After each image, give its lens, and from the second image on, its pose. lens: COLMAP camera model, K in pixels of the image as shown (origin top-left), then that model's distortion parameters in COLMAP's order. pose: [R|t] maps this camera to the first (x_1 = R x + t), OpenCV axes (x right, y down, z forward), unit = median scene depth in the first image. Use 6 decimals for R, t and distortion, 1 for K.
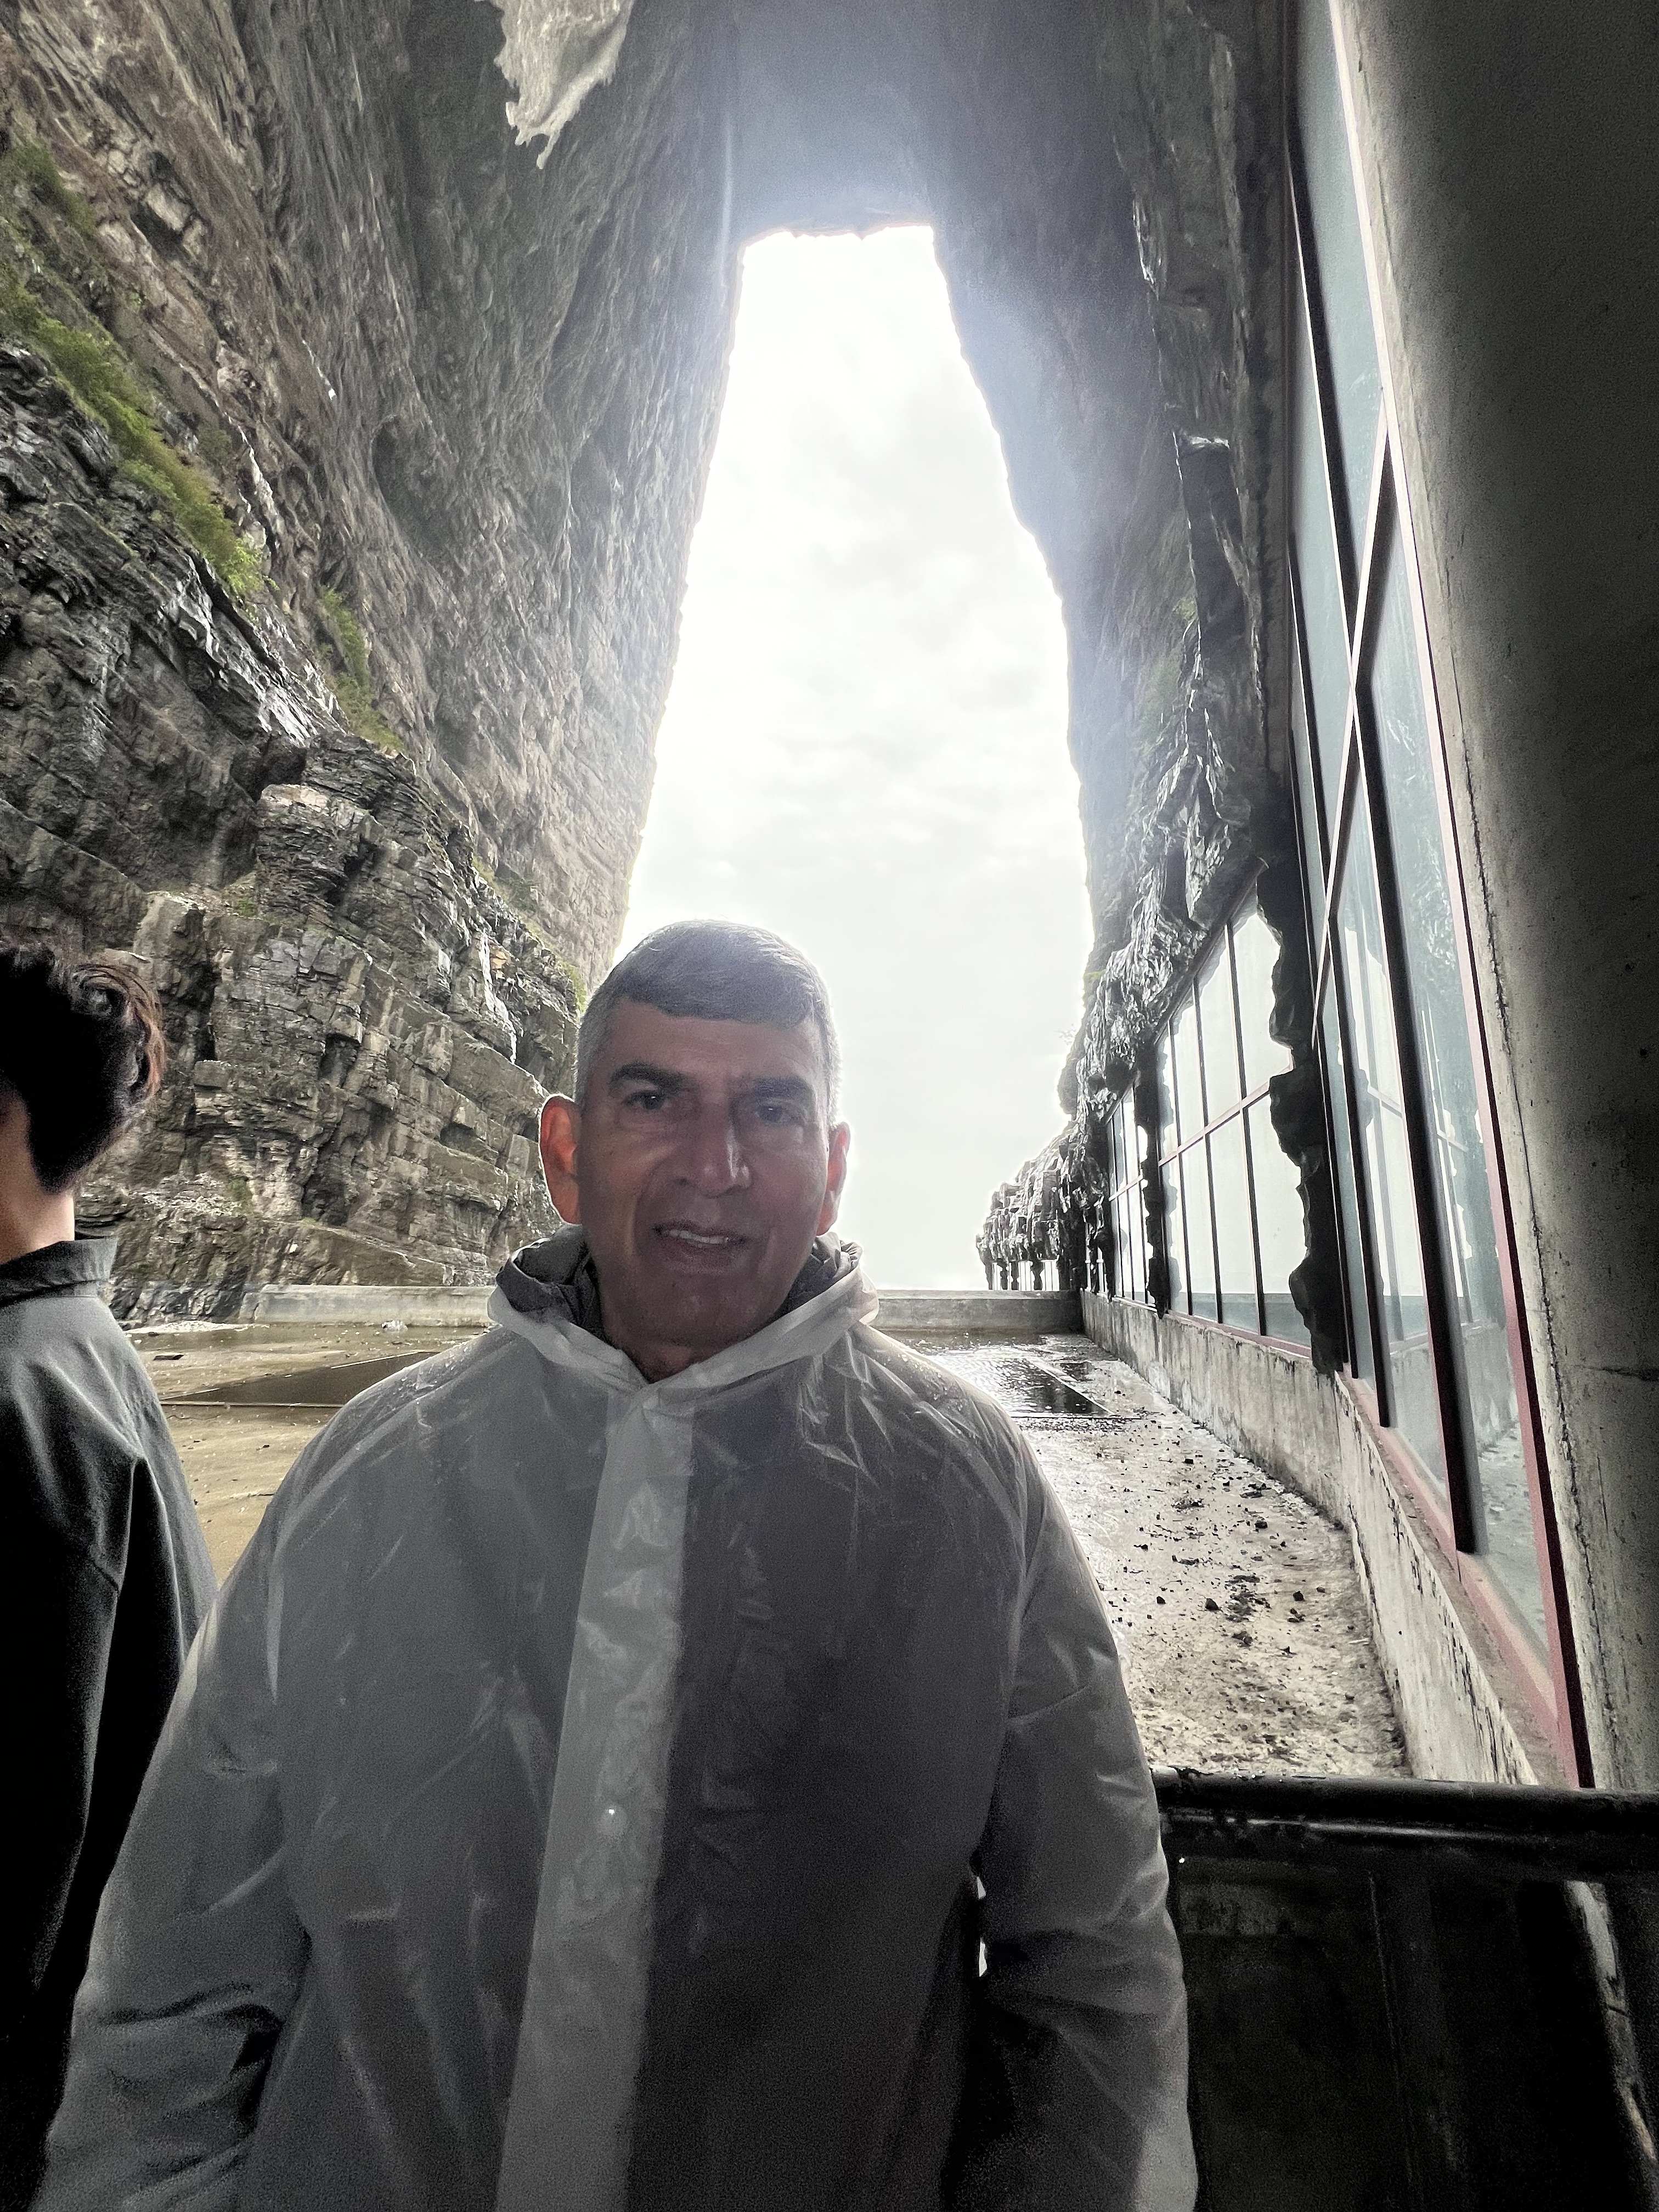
lens RADIAL K [[884.2, 0, 828.9], [0, 884.2, 1095.4], [0, 0, 1]] dist [0.001339, -0.000349]
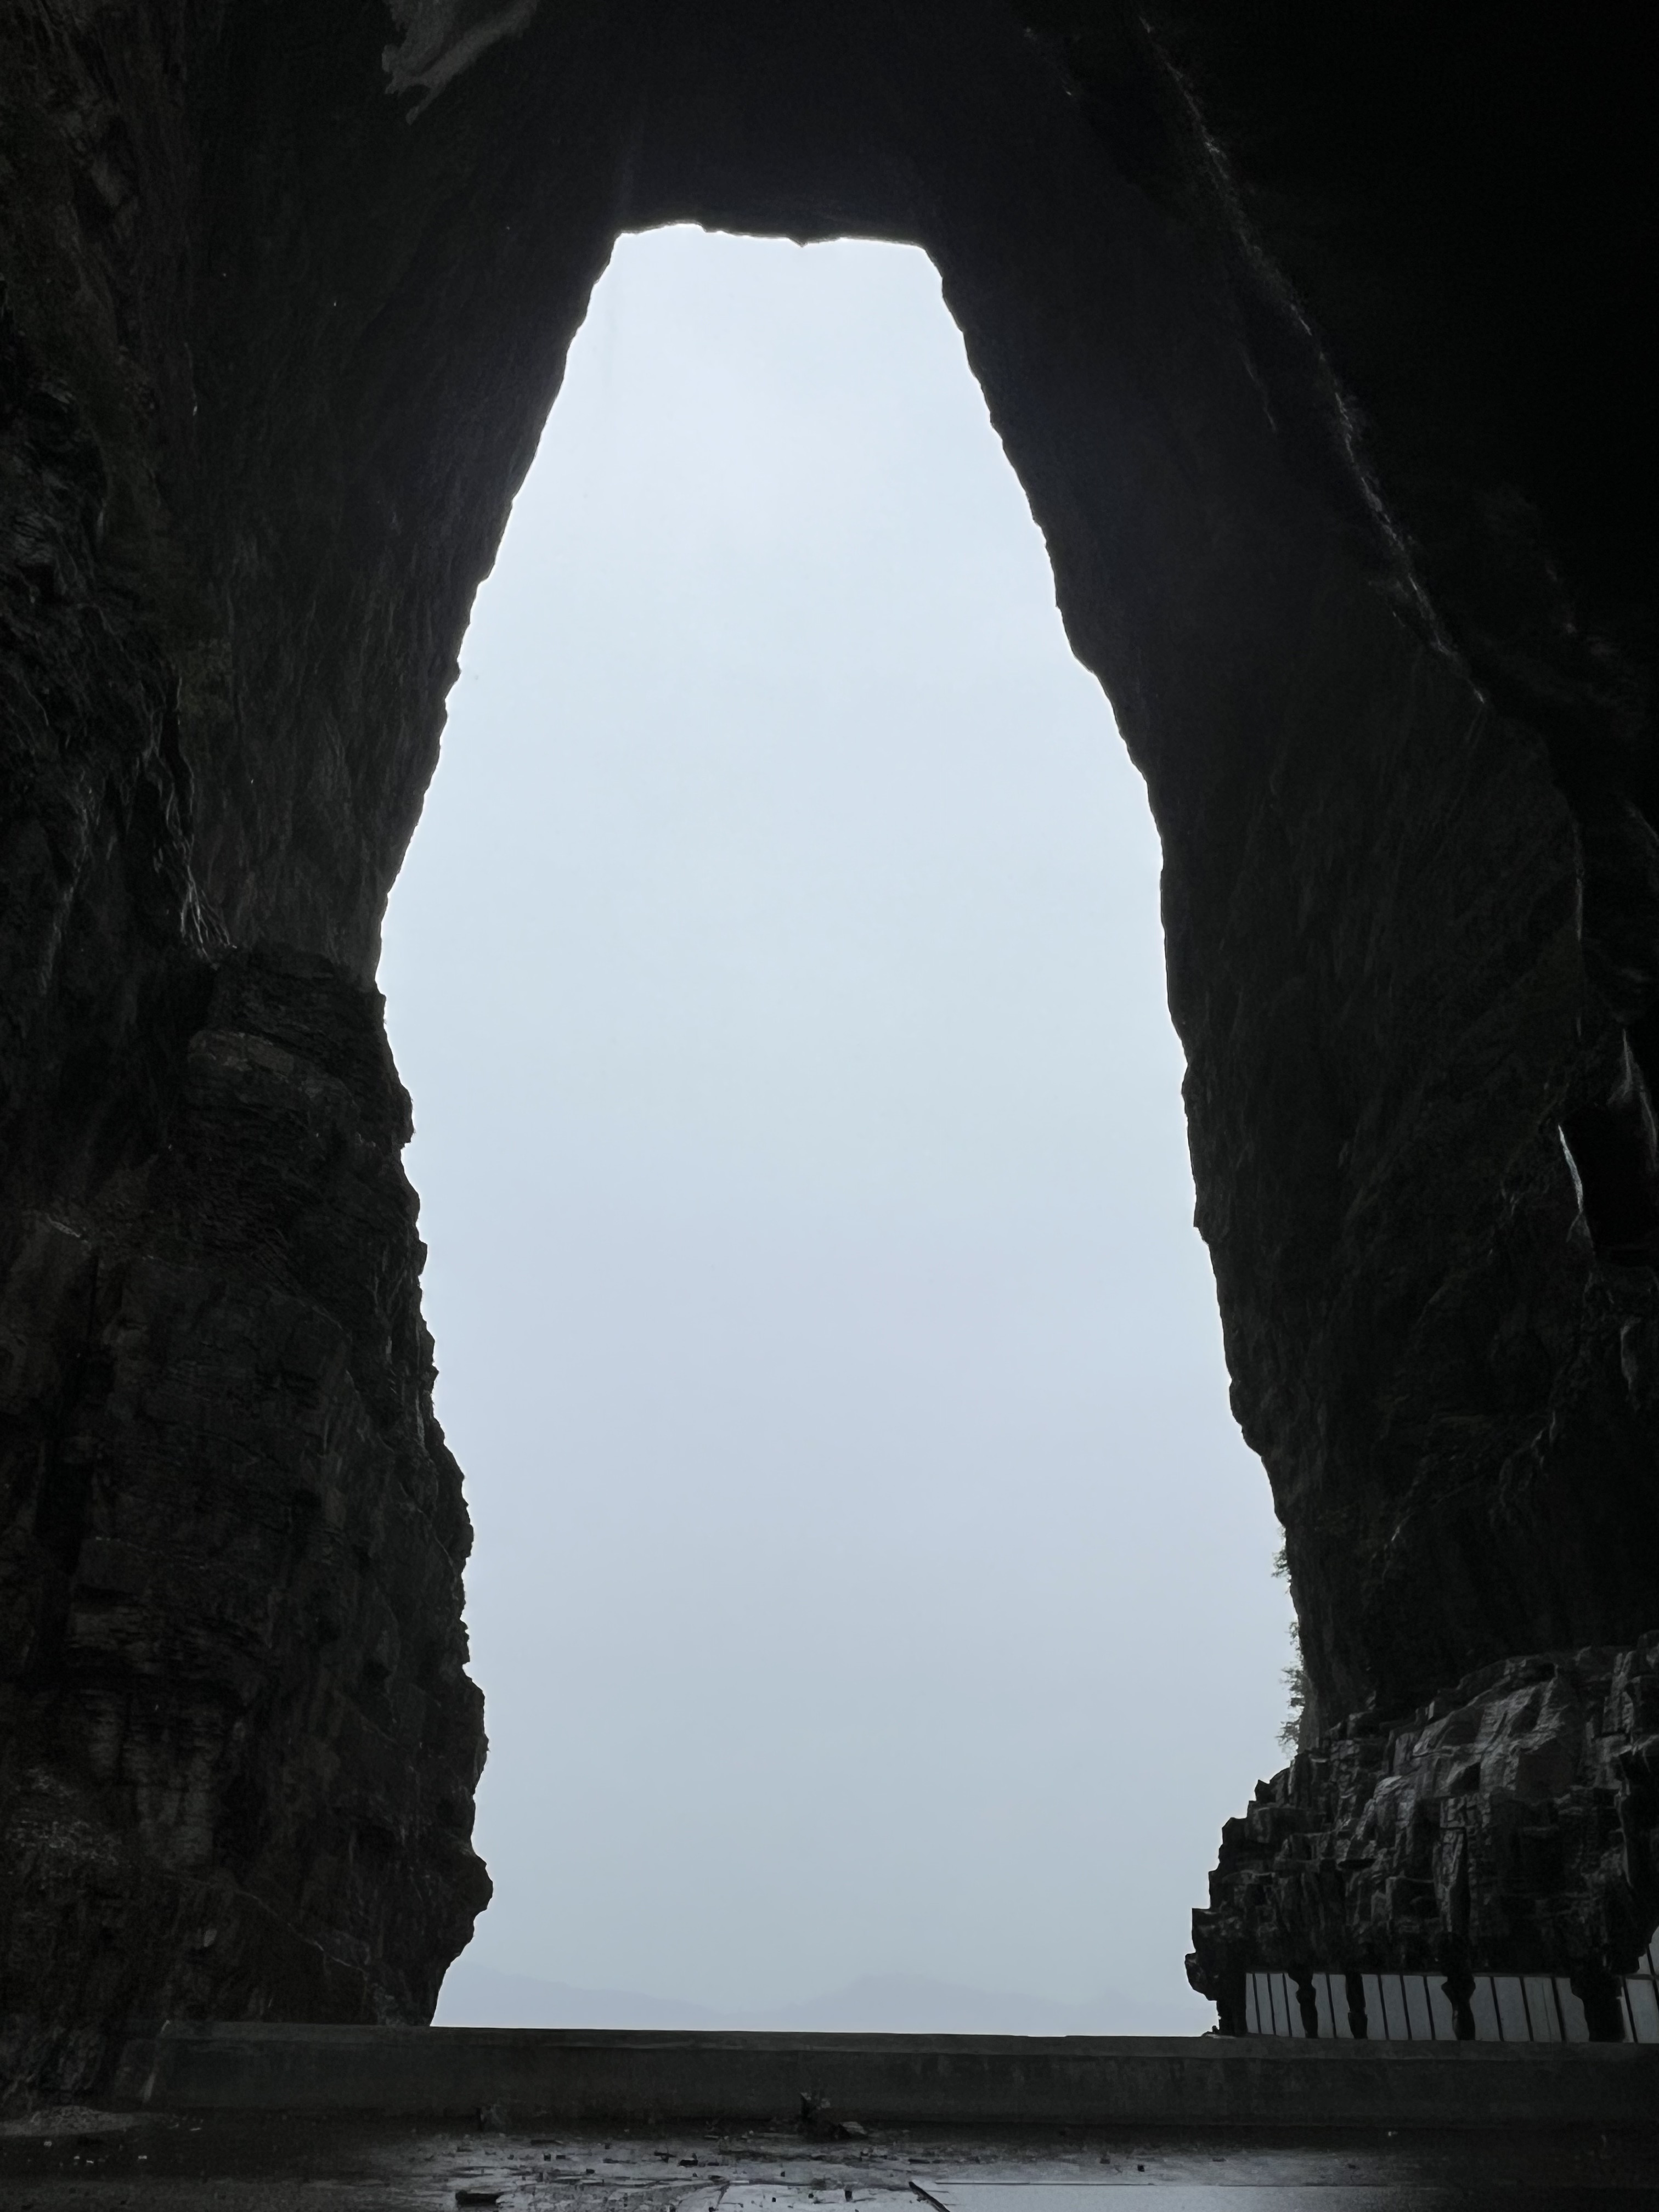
lens RADIAL K [[1682.5, 0, 758.3], [0, 1682.5, 1052.1], [0, 0, 1]] dist [0.002550, -0.004246]
pose [[0.989337, 0.077556, 0.123276, -0.391849], [-0.037237, 0.952988, -0.300713, -0.024111], [-0.140803, 0.292916, 0.945714, -0.069181]]
